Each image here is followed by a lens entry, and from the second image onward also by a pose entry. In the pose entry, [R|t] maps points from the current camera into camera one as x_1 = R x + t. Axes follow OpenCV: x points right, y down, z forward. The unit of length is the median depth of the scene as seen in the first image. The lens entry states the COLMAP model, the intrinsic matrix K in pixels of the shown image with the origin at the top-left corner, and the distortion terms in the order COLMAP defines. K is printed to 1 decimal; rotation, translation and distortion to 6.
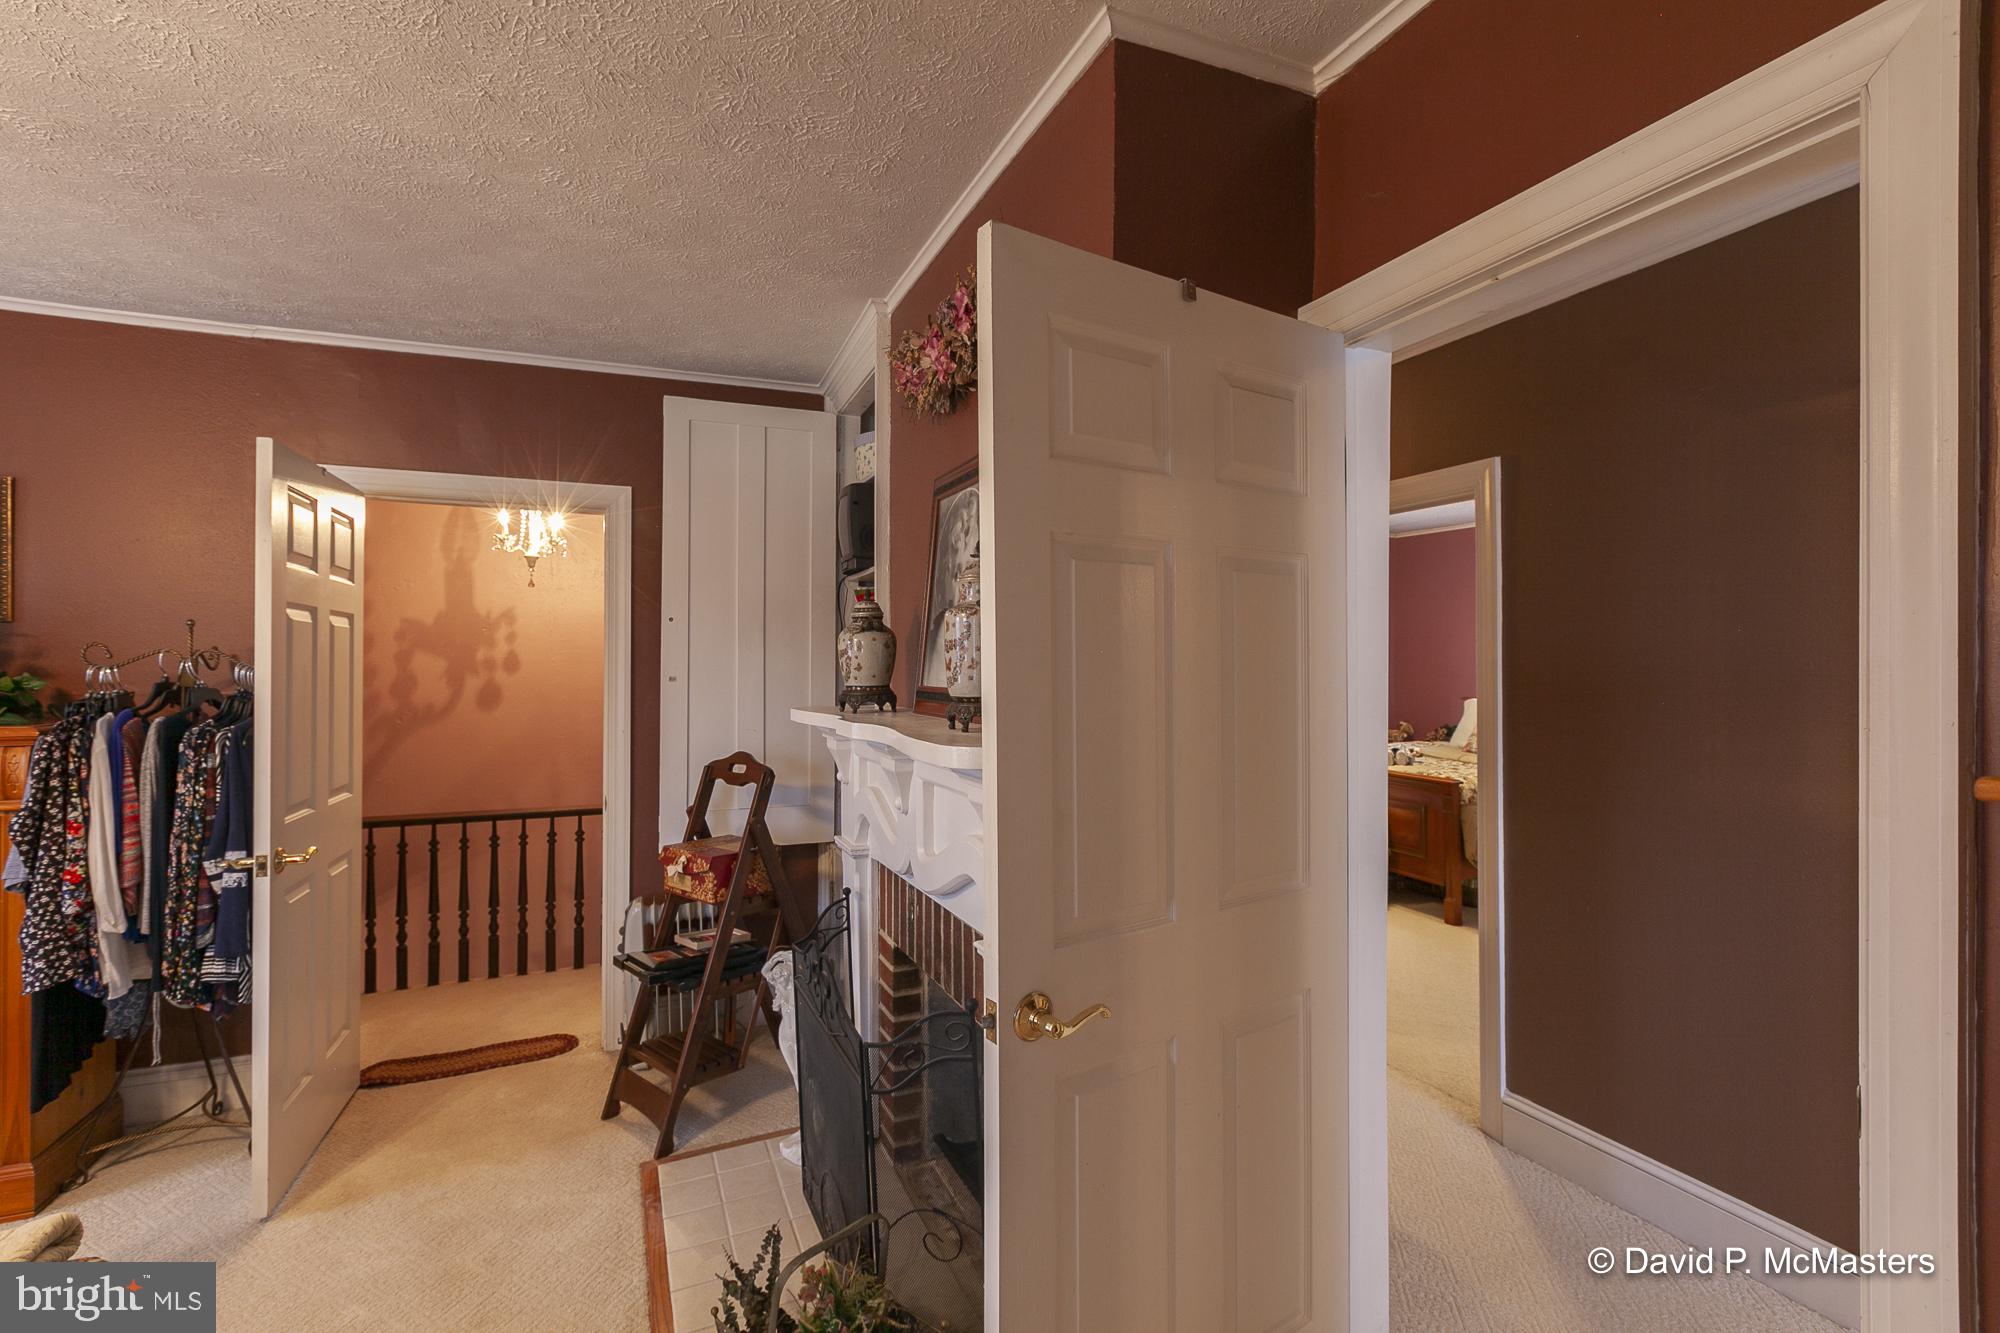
lens RADIAL K [[900.4, 0, 994.8], [0, 900.4, 657.7], [0, 0, 1]] dist [-0.000222, -0.000600]
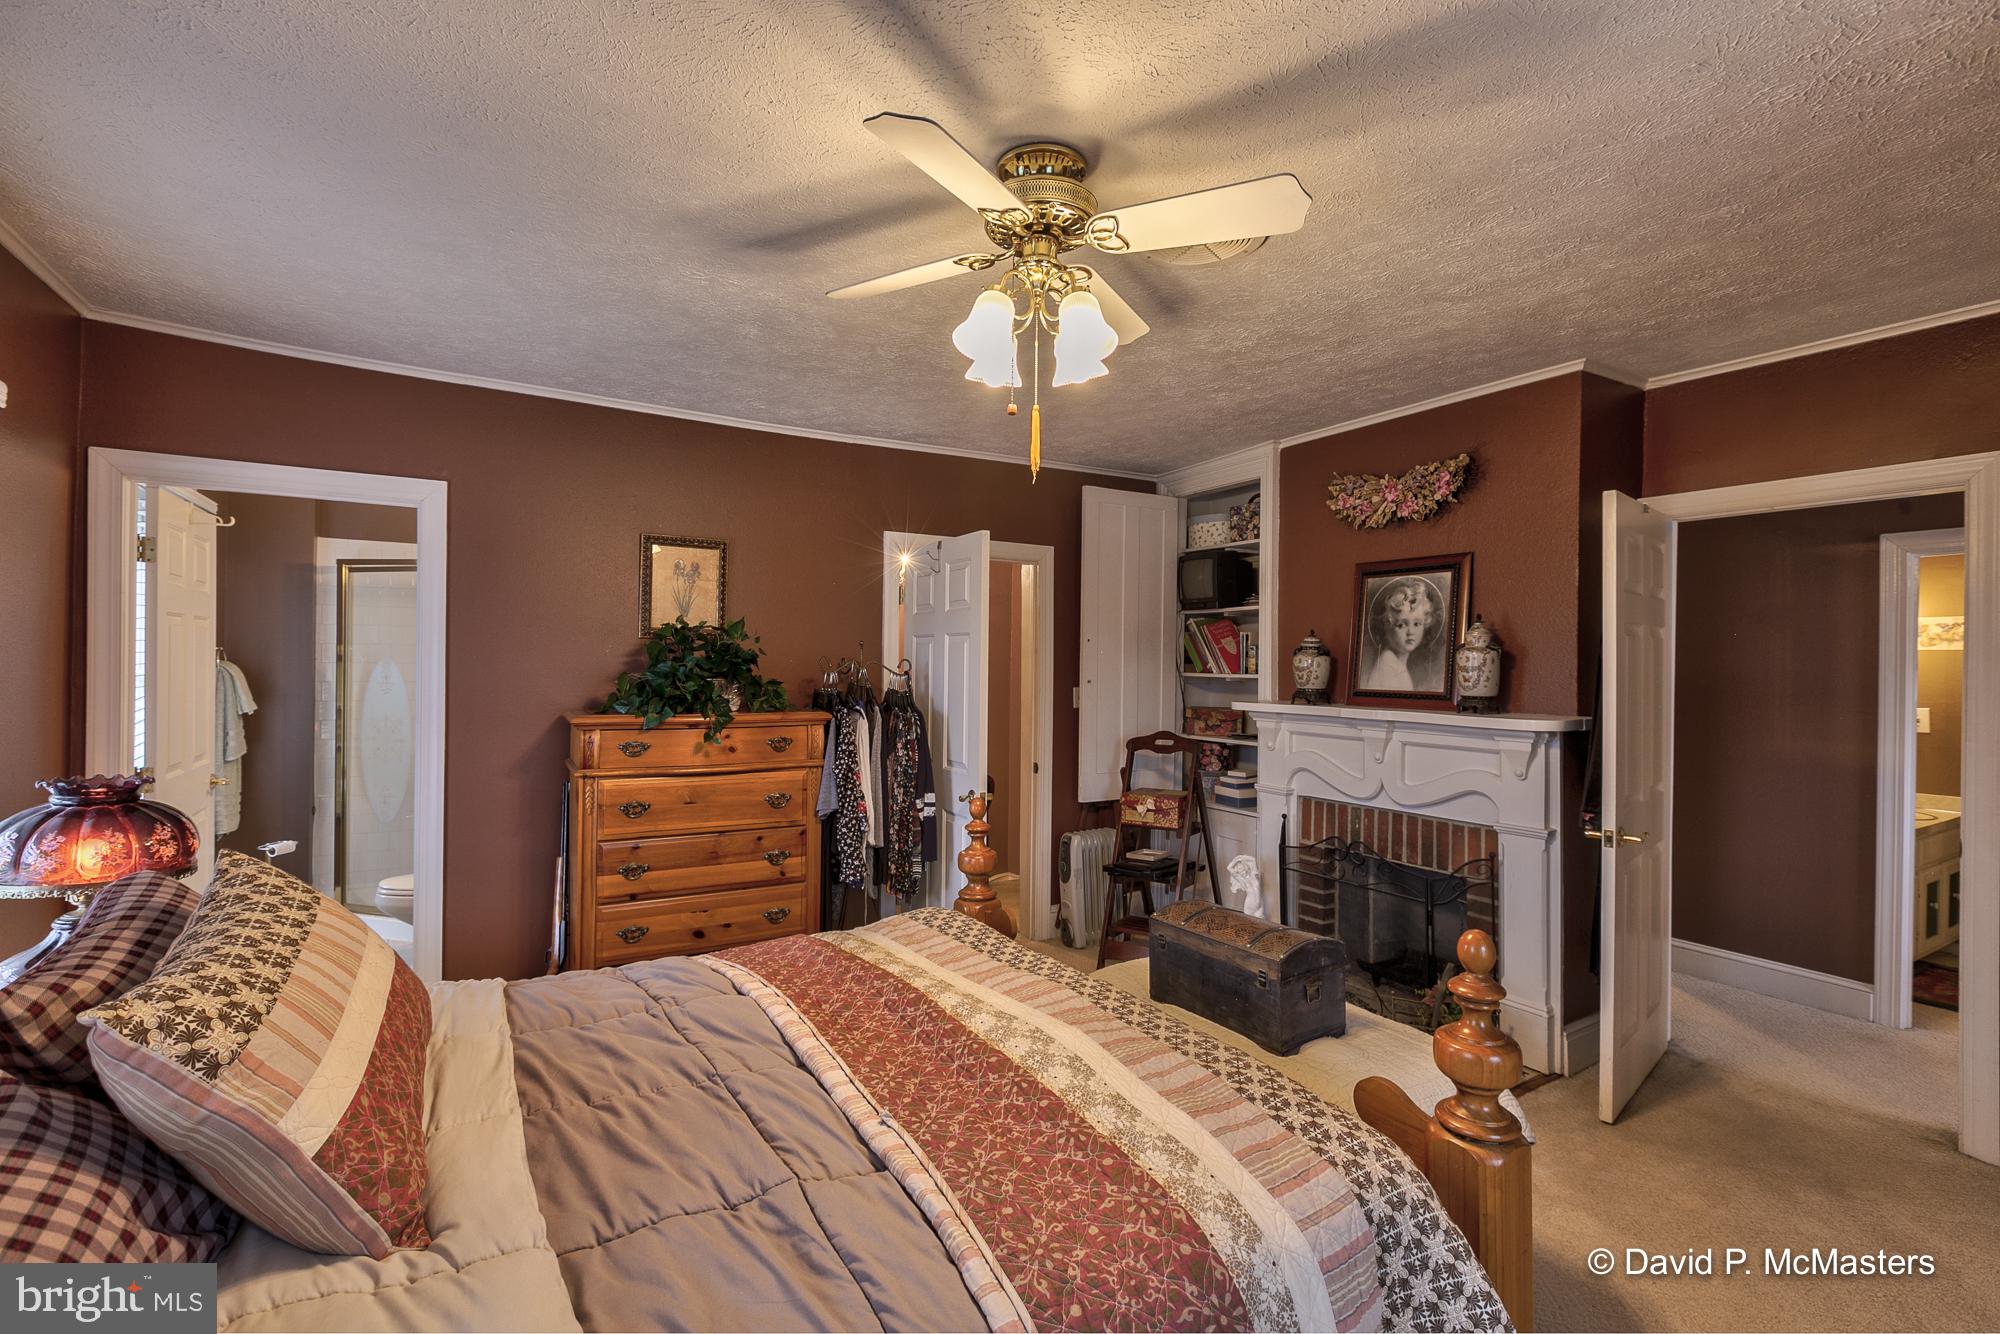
lens RADIAL K [[878.4, 0, 992.5], [0, 878.4, 661.2], [0, 0, 1]] dist [0.000322, 0.000048]
pose [[0.990810, 0.006201, 0.135120, -0.946229], [-0.007294, 0.999945, 0.007595, -0.025196], [-0.135065, -0.008511, 0.990800, -0.516630]]
